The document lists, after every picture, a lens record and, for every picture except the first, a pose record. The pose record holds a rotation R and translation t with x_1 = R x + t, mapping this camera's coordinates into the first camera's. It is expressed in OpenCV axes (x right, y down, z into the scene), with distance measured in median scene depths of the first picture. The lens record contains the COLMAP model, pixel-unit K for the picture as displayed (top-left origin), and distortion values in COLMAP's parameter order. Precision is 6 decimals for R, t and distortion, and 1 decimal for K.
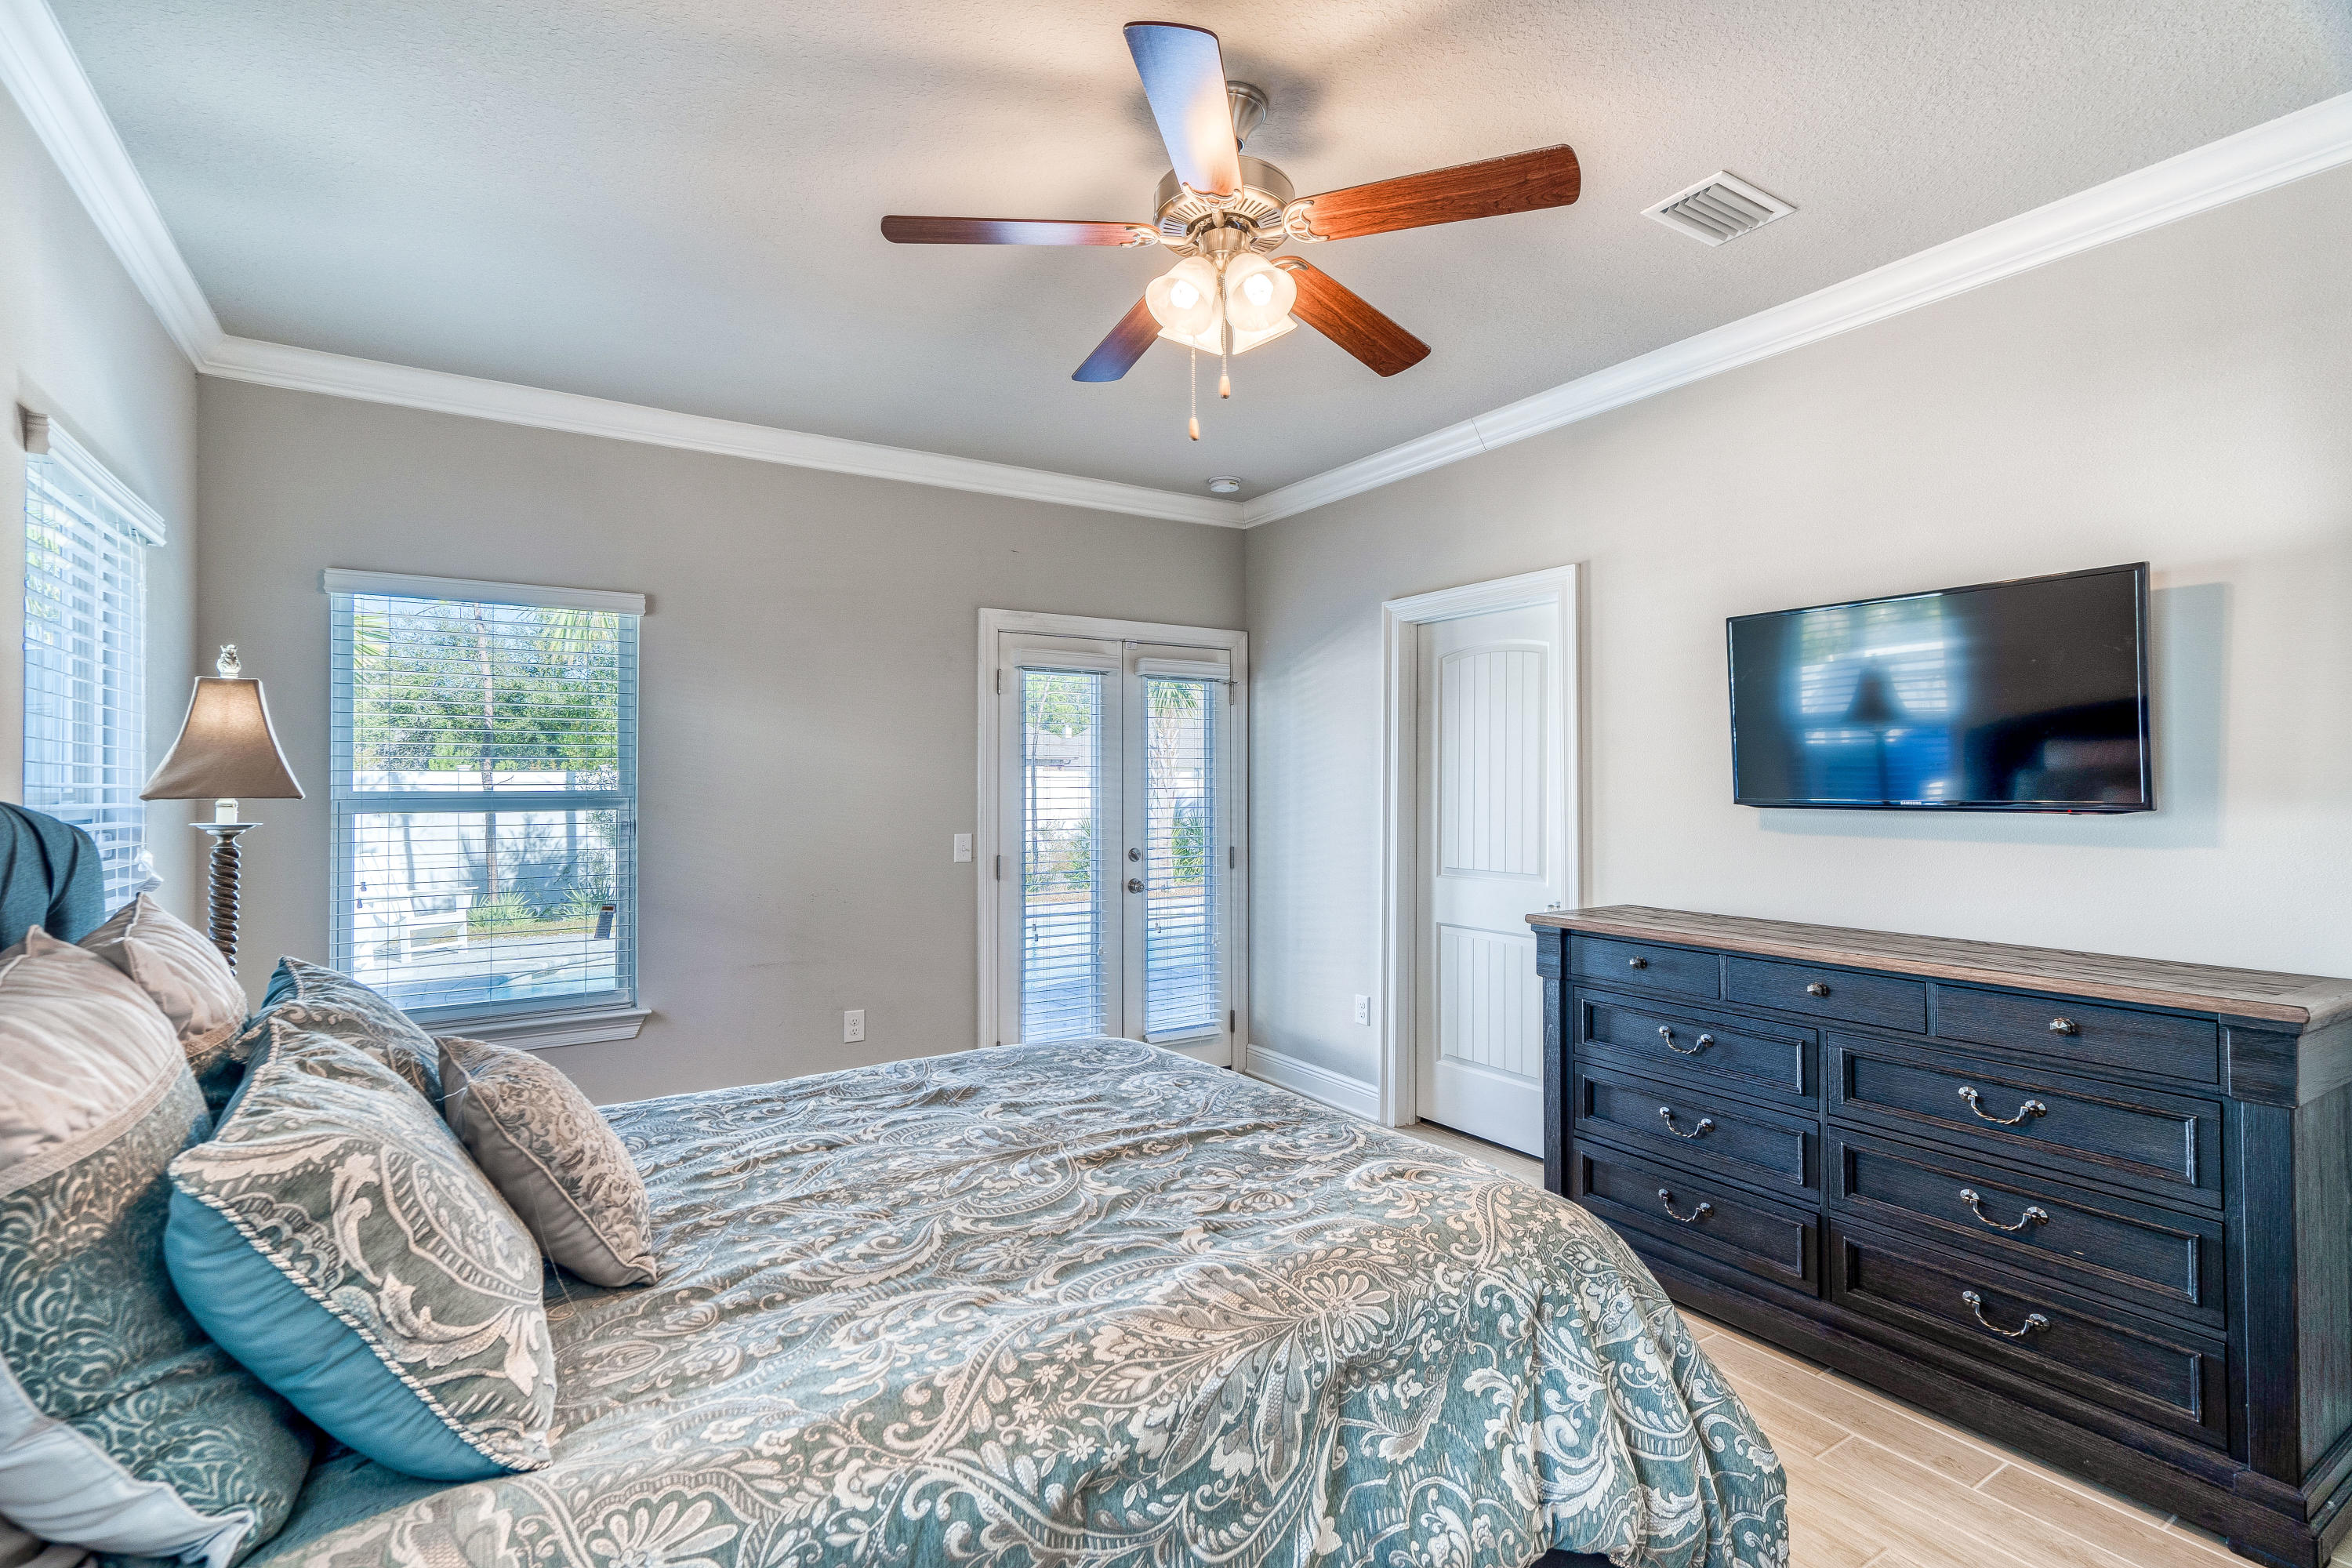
lens RADIAL K [[1103.7, 0, 1131.2], [0, 1103.7, 768.0], [0, 0, 1]] dist [-0.005283, 0.005058]
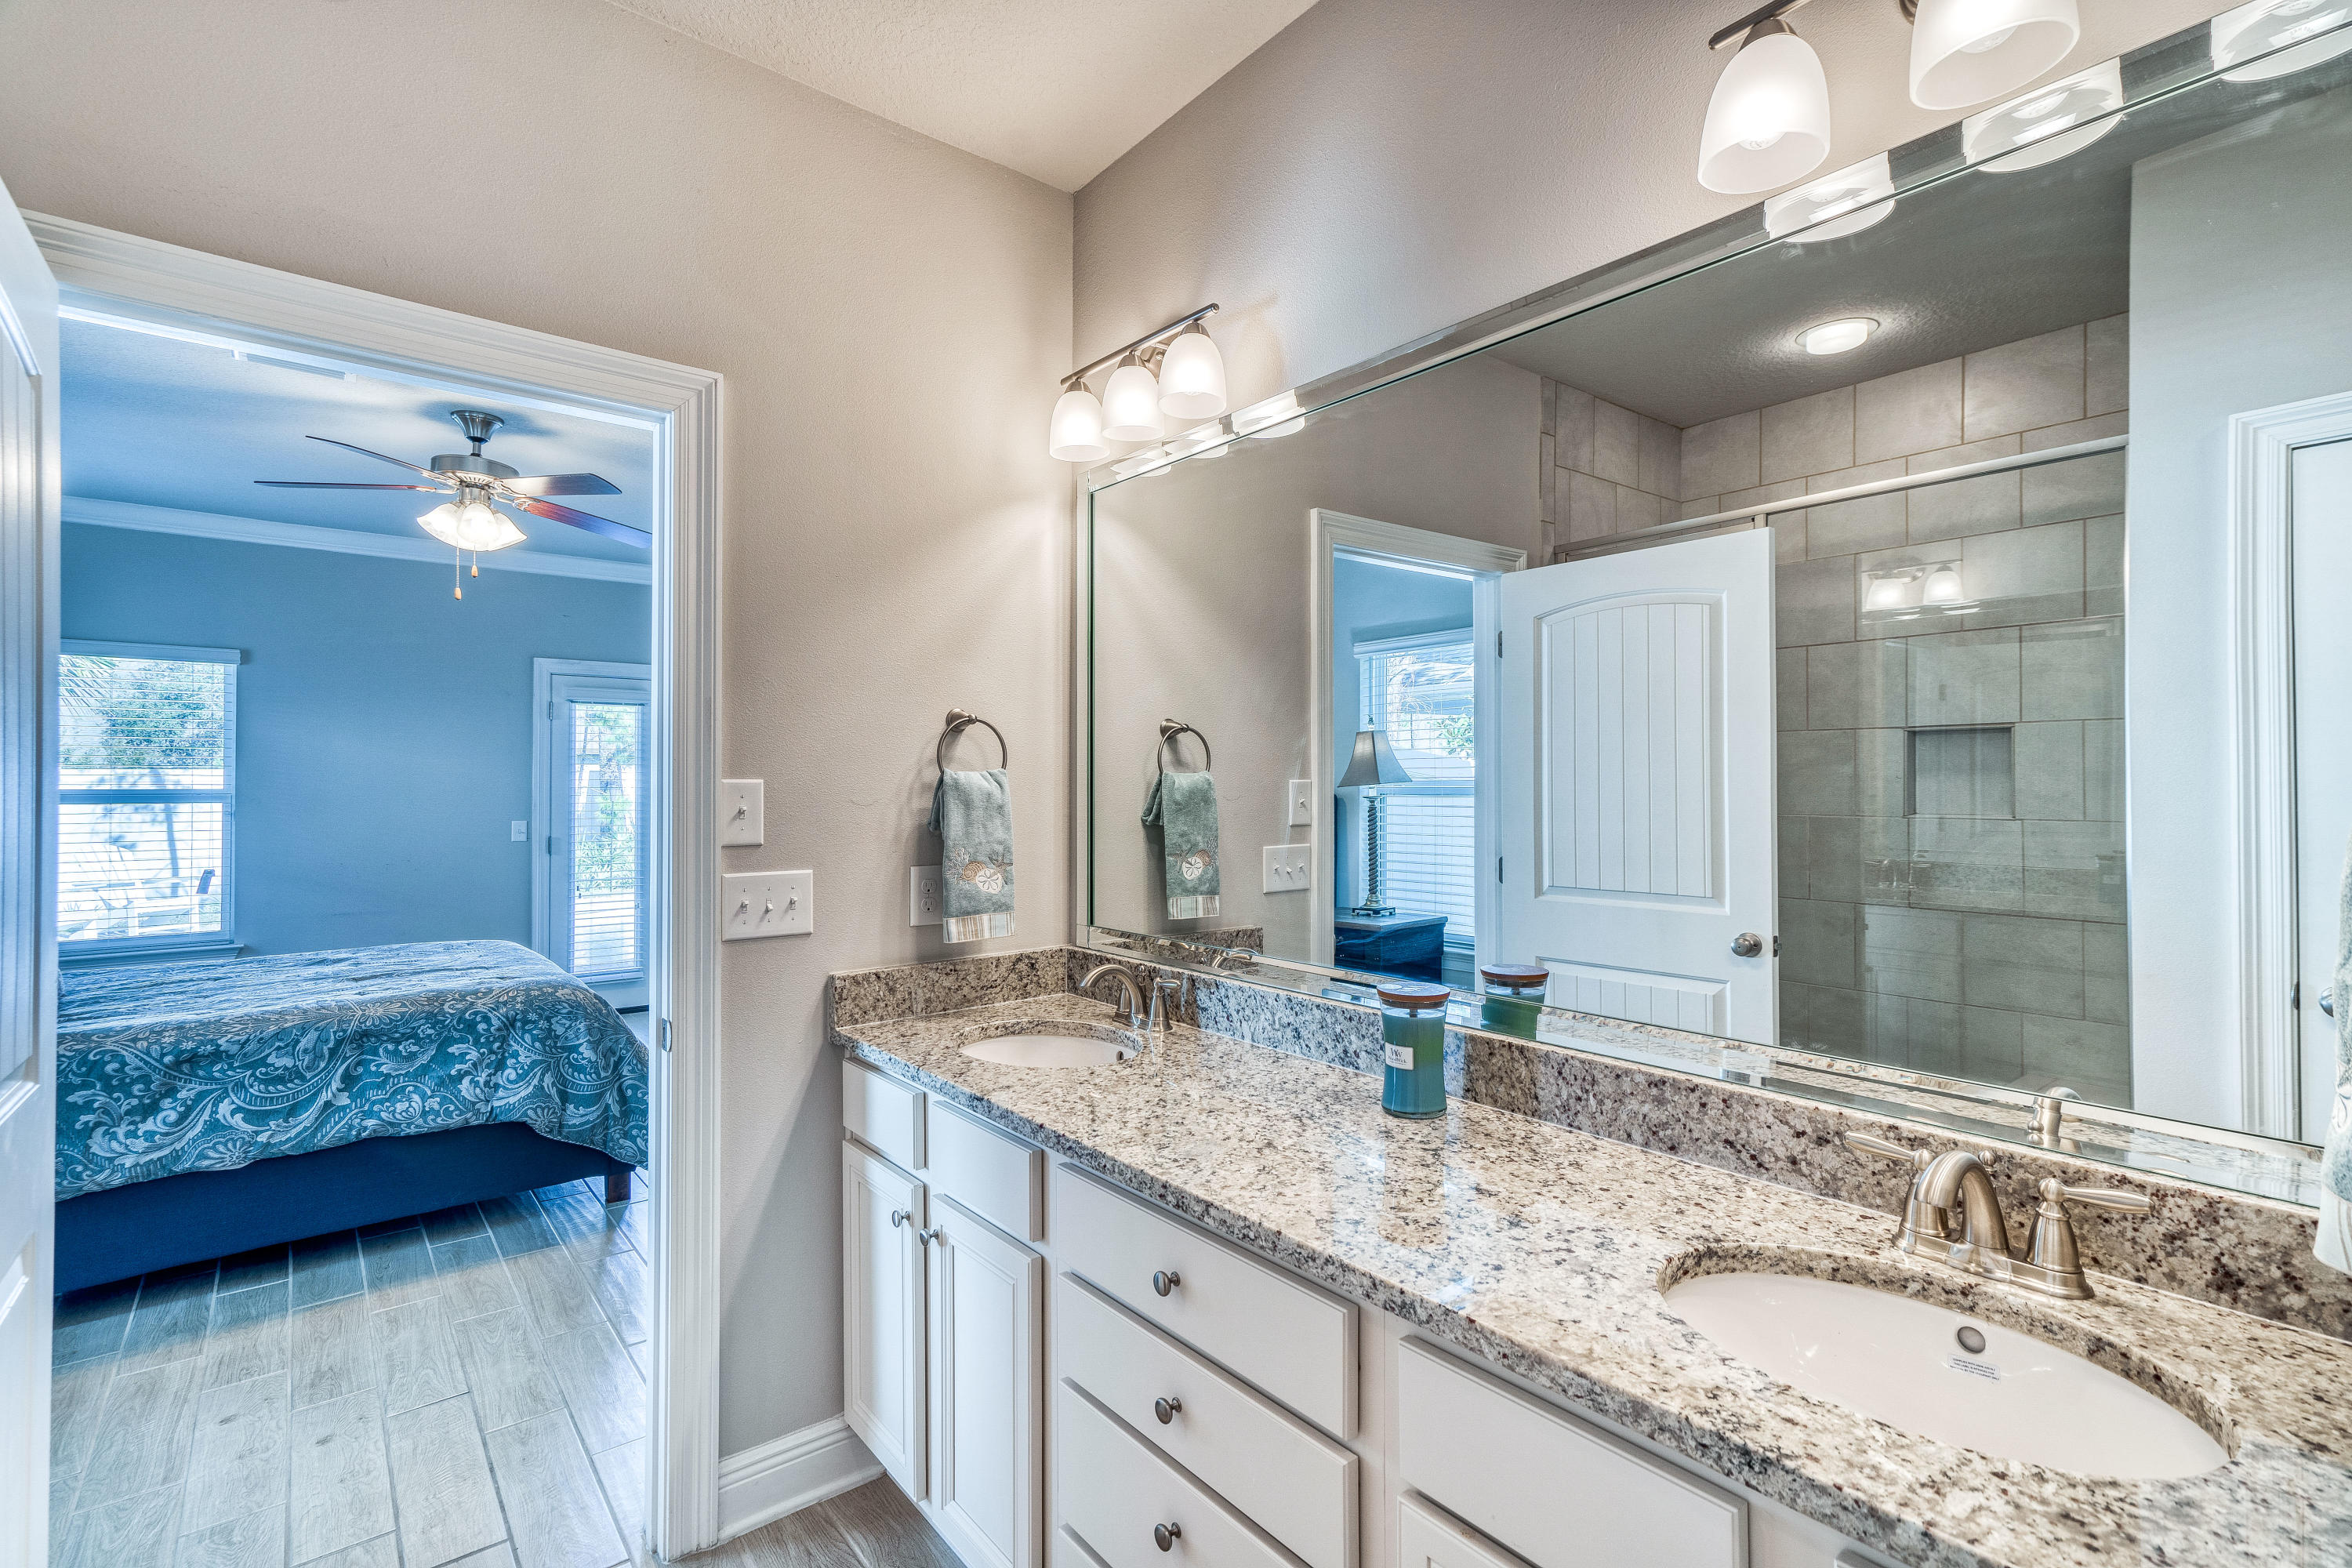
lens RADIAL K [[1088.5, 0, 1173.8], [0, 1088.5, 775.3], [0, 0, 1]] dist [0.002818, 0.000991]
pose [[0.991474, 0.004358, 0.130229, 1.425827], [-0.005324, 0.999961, 0.007068, -0.033805], [-0.130193, -0.007701, 0.991459, -1.368907]]
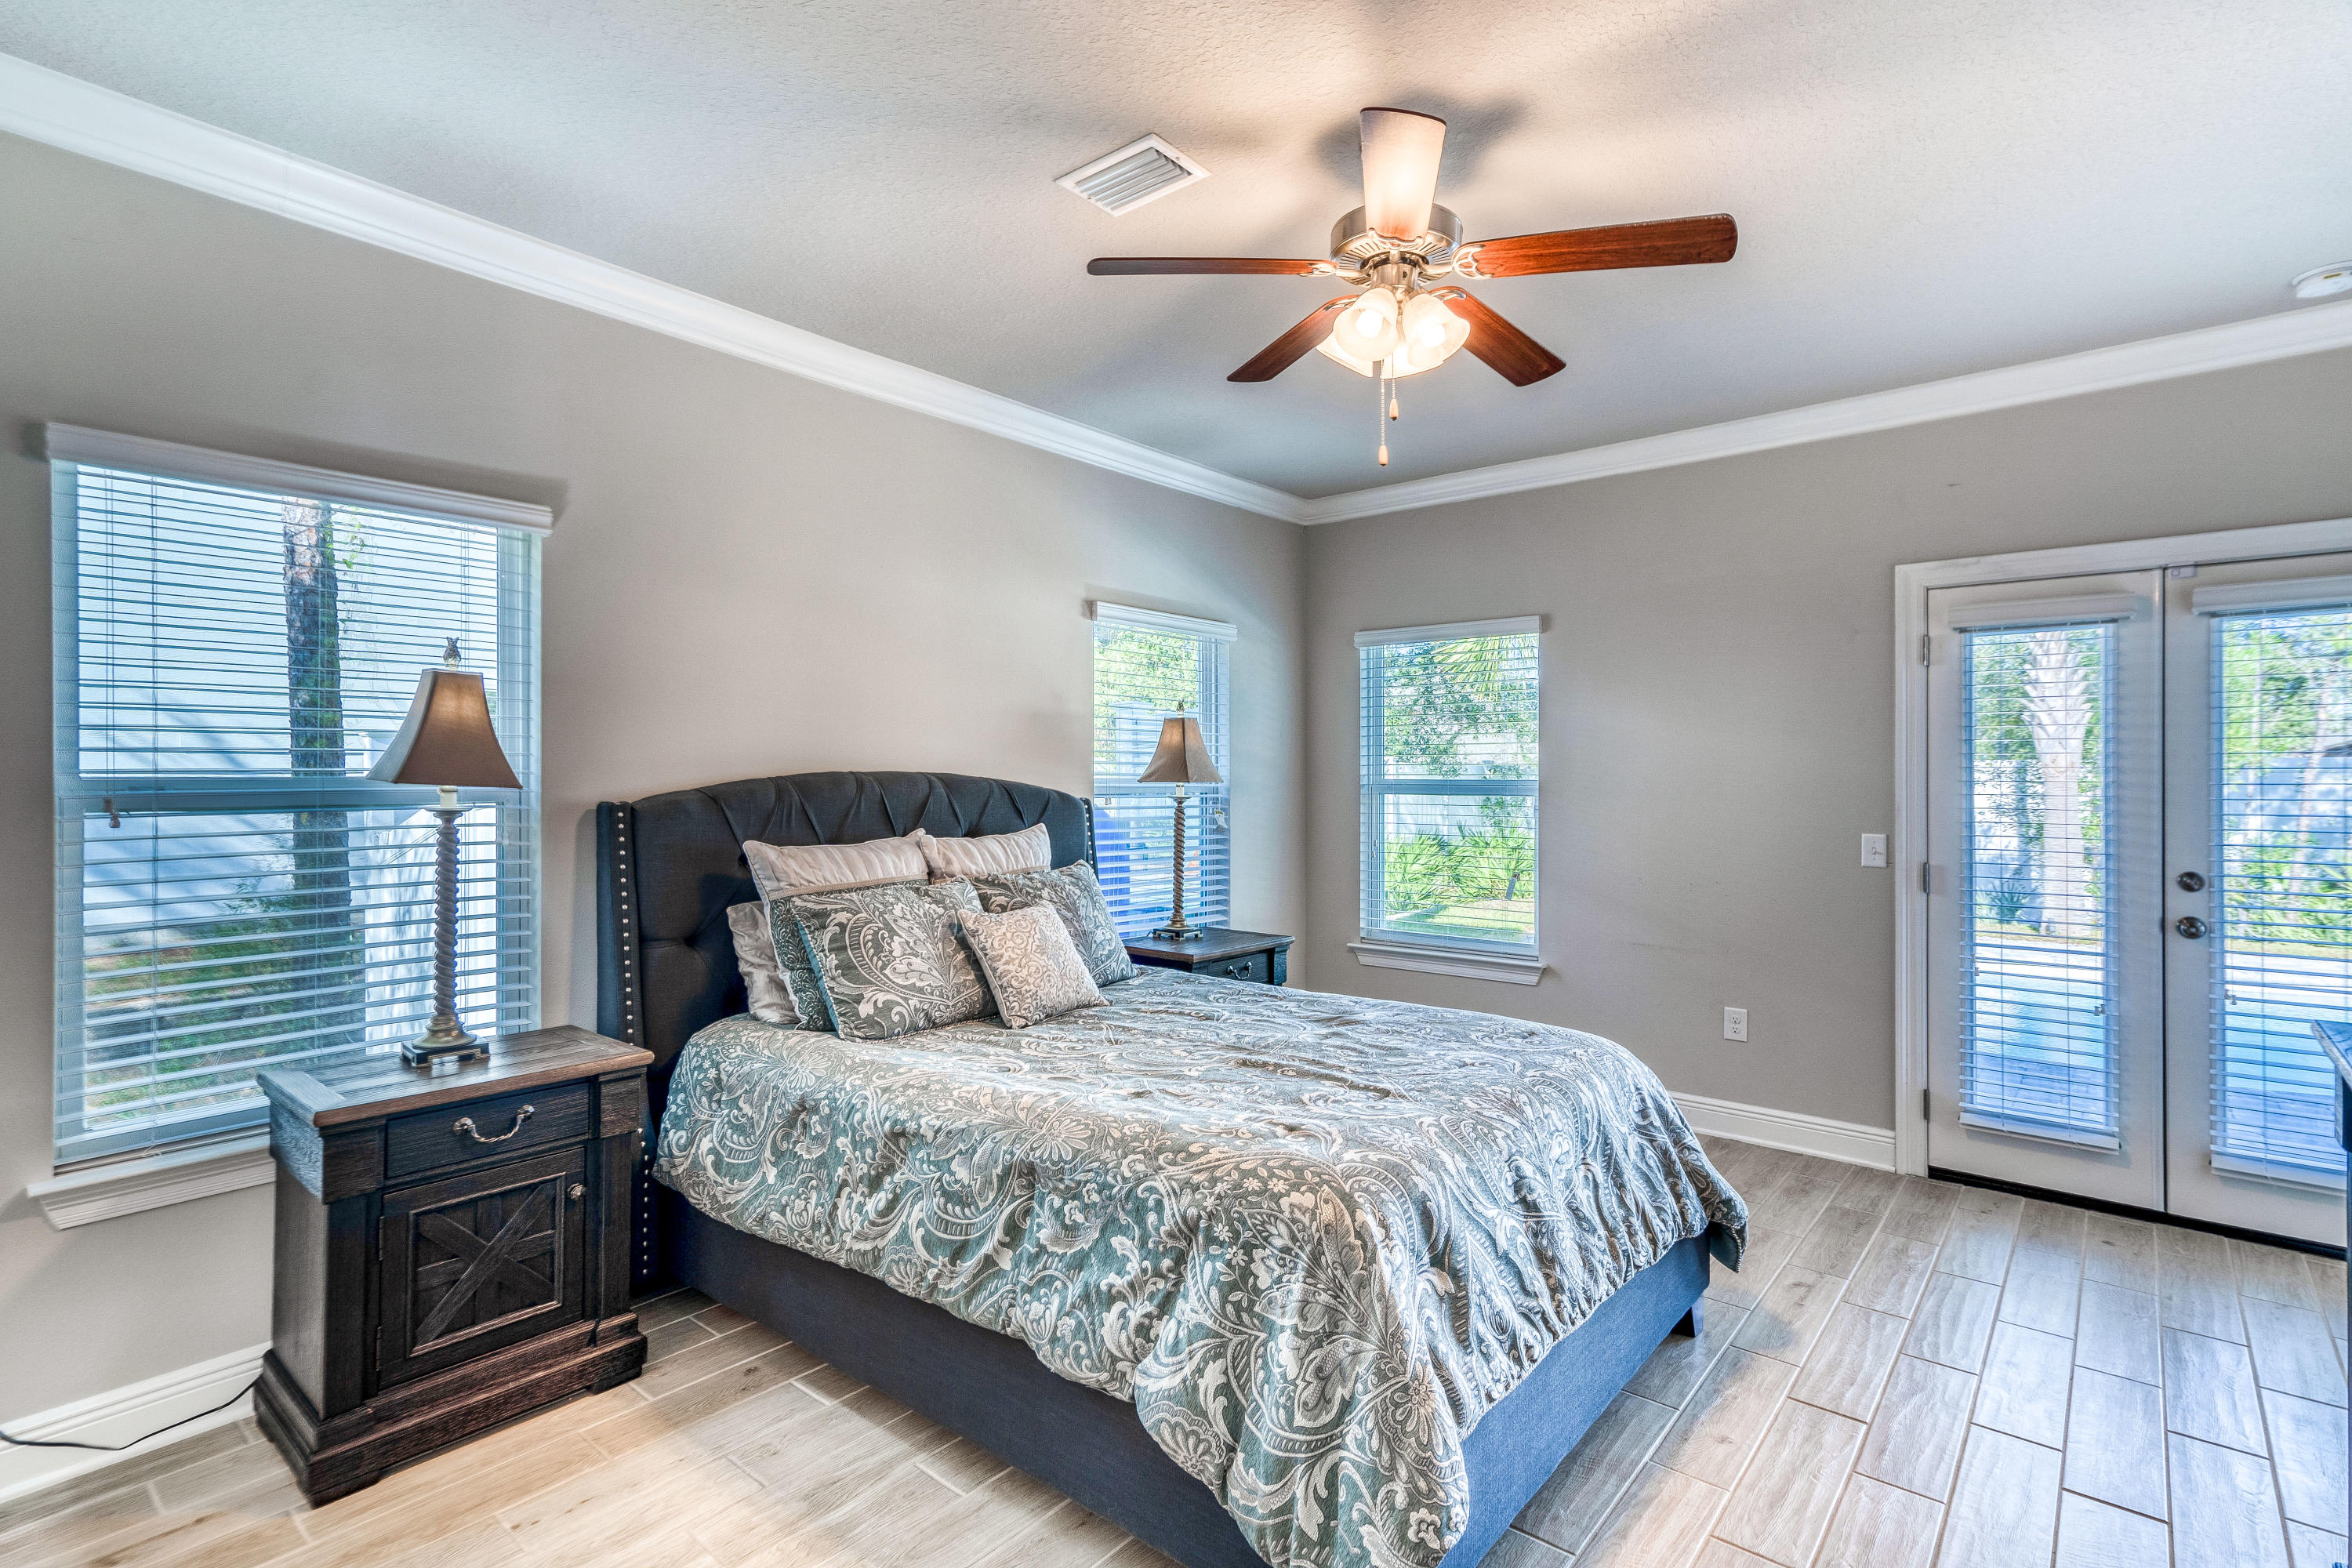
lens RADIAL K [[1124.5, 0, 1180.4], [0, 1124.5, 777.3], [0, 0, 1]] dist [0.003386, 0.000617]
pose [[0.317447, 0.006003, -0.948257, 1.502447], [0.011752, 0.999878, 0.010264, 0.001455], [0.948203, -0.014402, 0.317338, 0.630088]]
